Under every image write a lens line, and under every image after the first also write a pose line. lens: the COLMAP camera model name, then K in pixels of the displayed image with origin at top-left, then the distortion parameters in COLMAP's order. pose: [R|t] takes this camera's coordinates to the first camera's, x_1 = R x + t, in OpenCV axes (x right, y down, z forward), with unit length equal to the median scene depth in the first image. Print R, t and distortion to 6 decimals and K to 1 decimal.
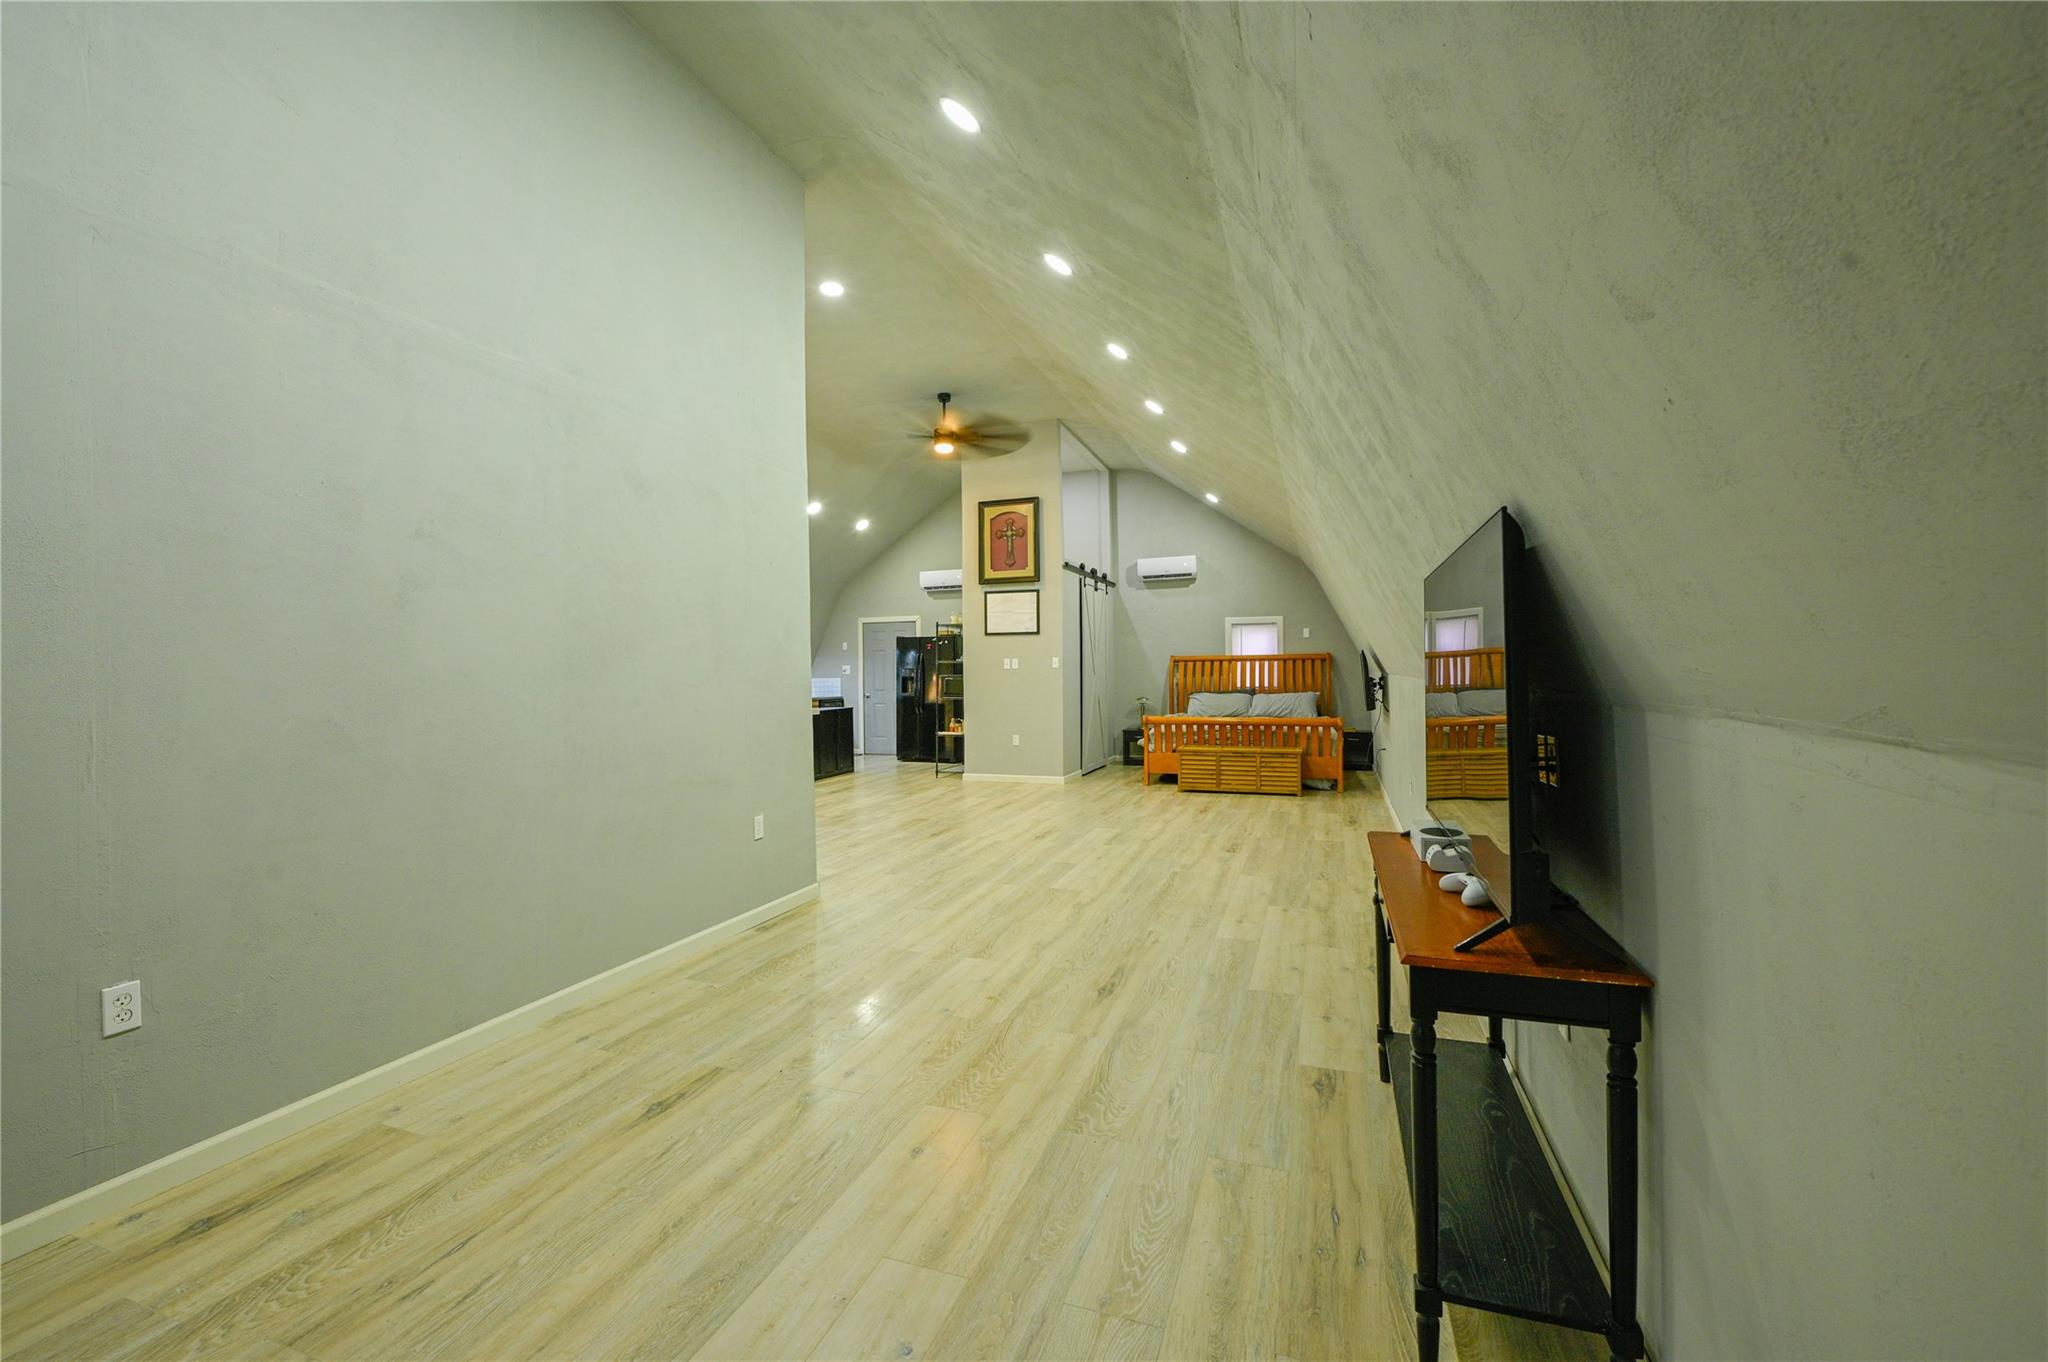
lens RADIAL K [[832.4, 0, 1026.3], [0, 832.4, 668.1], [0, 0, 1]] dist [-0.011400, -0.000075]
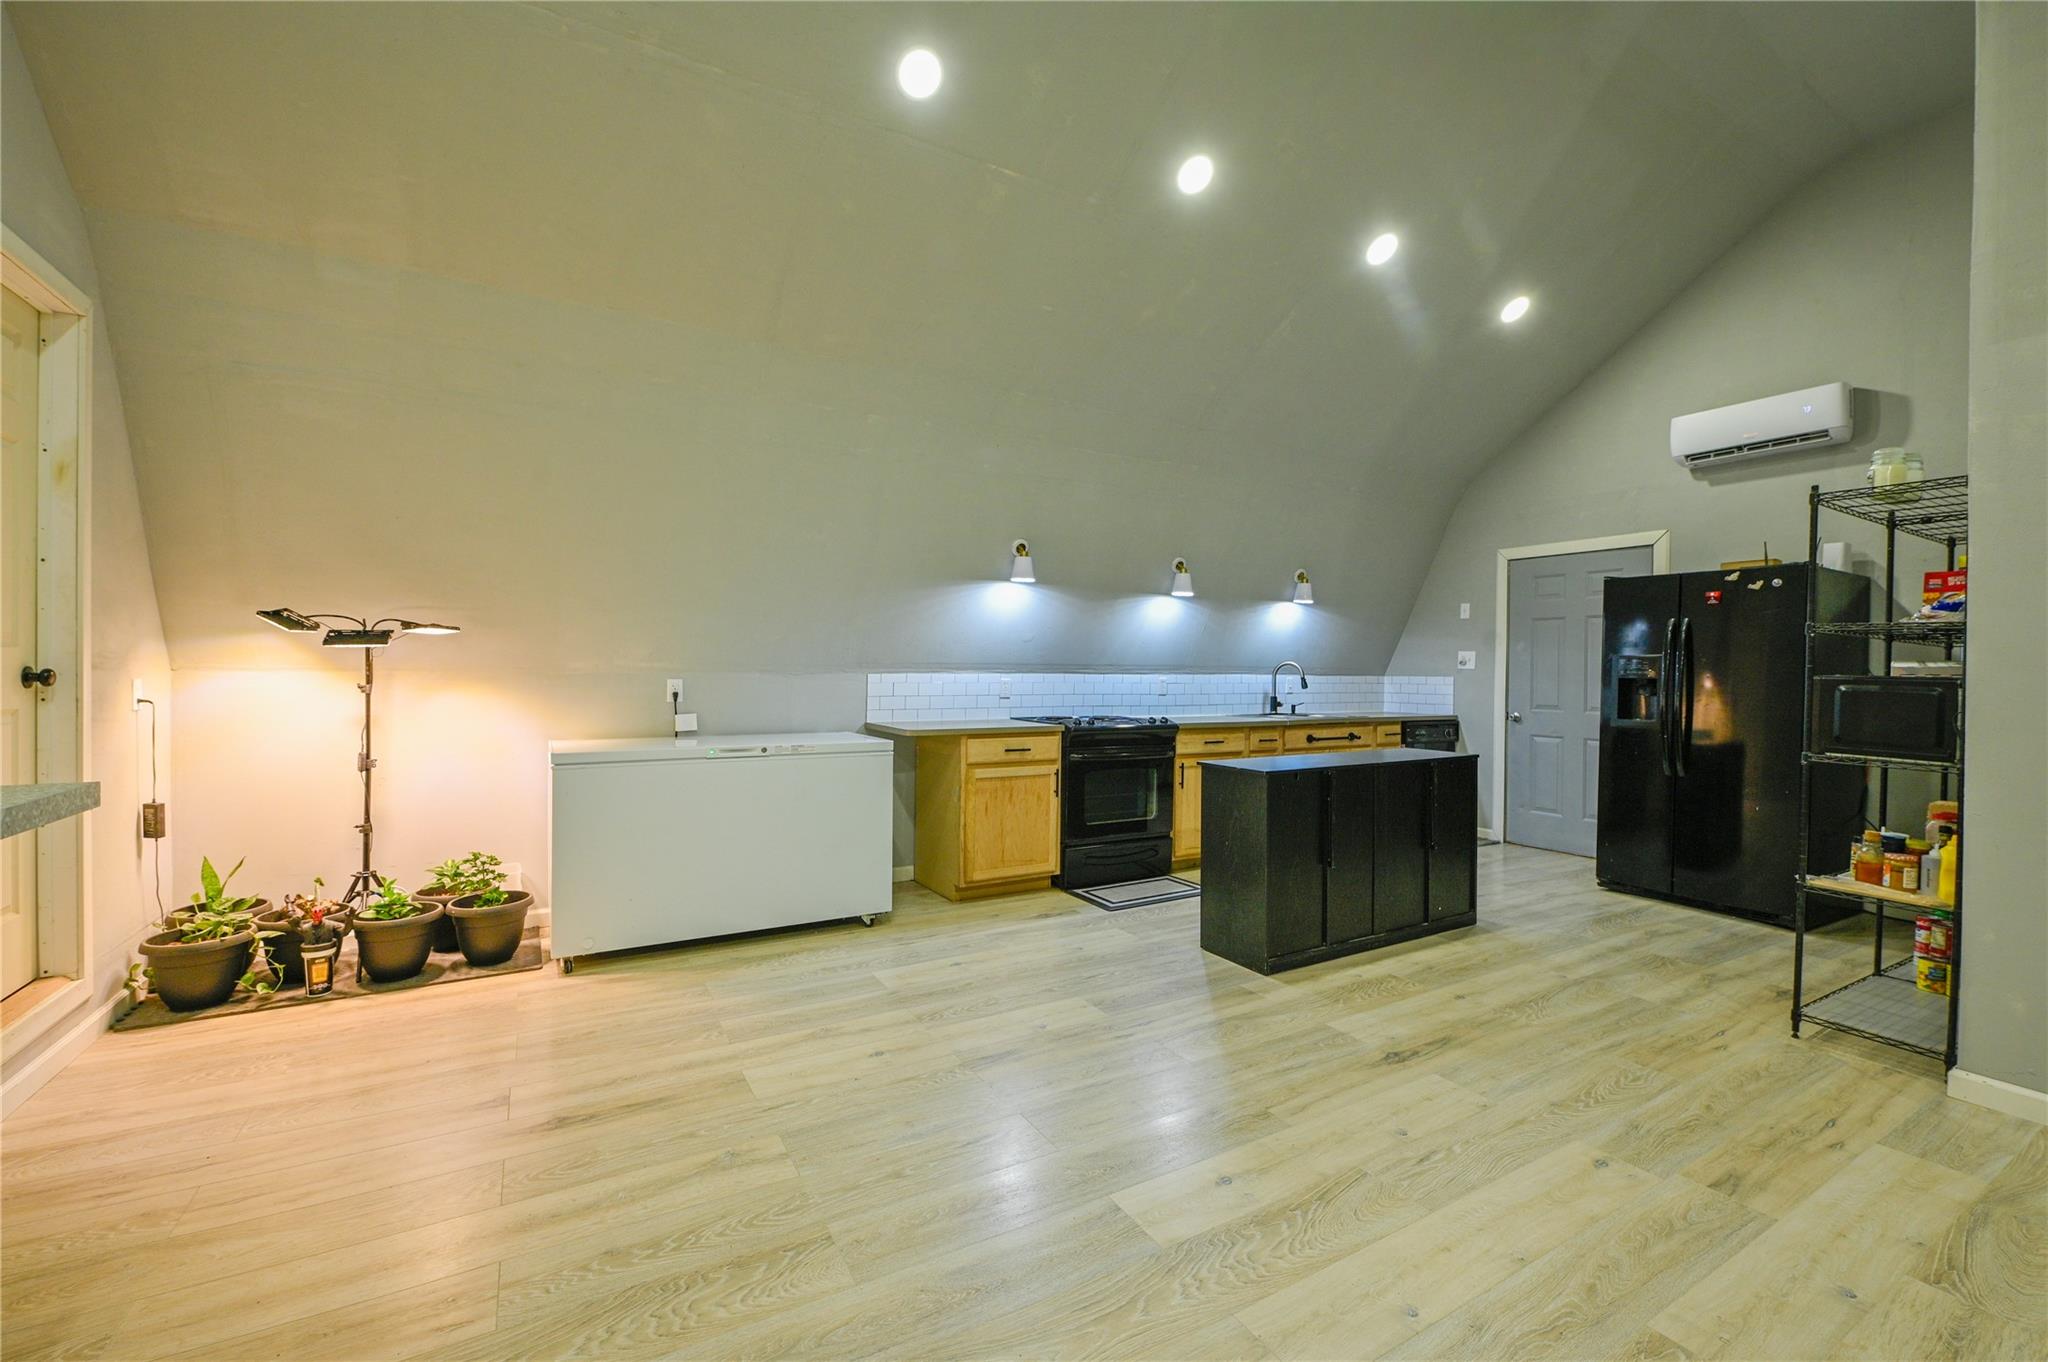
lens RADIAL K [[845.6, 0, 1023.9], [0, 845.6, 674.6], [0, 0, 1]] dist [-0.011788, -0.000179]
pose [[0.762062, 0.025938, -0.646984, -0.122703], [-0.018076, 0.999660, 0.018786, 0.007389], [0.647251, -0.002621, 0.762272, 0.591518]]
